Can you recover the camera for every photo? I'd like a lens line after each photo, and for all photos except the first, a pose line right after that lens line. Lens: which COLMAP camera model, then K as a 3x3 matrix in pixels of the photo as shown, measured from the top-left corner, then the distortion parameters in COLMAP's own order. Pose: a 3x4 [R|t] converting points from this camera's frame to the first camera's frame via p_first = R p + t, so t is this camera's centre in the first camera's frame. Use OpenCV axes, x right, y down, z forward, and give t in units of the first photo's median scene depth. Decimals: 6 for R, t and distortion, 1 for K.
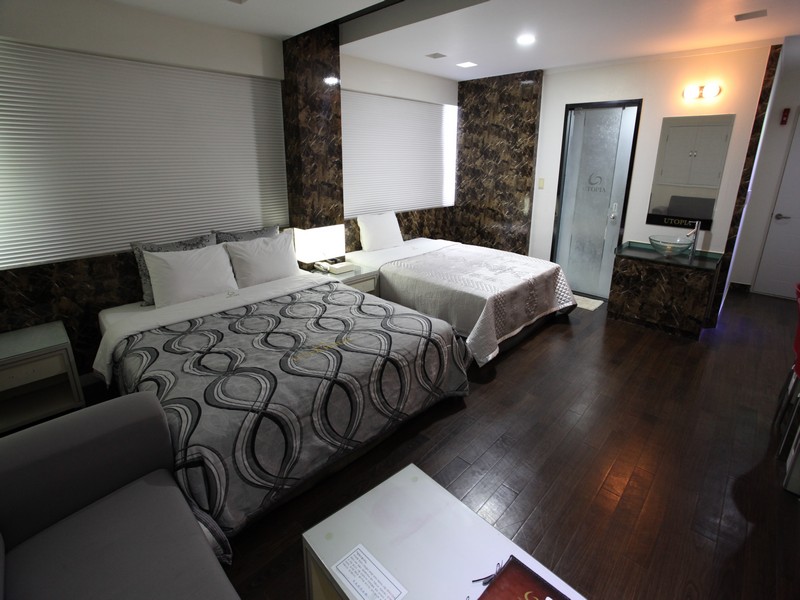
lens RADIAL K [[450.8, 0, 400.0], [0, 450.8, 300.0], [0, 0, 1]] dist [-0.078431, 0.044379]
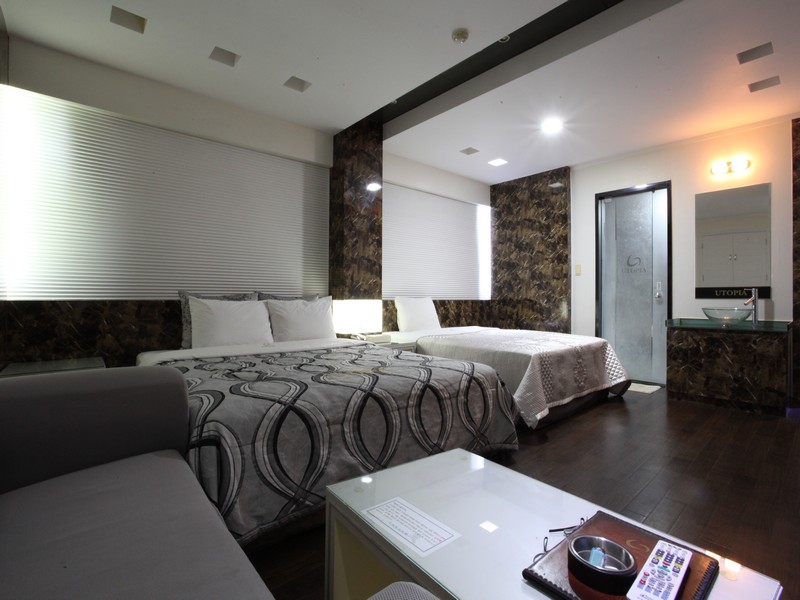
lens RADIAL K [[450.4, 0, 388.9], [0, 450.4, 297.4], [0, 0, 1]] dist [-0.075859, 0.042731]
pose [[0.995067, -0.002713, -0.099171, -0.009132], [-0.028715, 0.948961, -0.314083, 0.158958], [0.094961, 0.315381, 0.944202, 0.046702]]
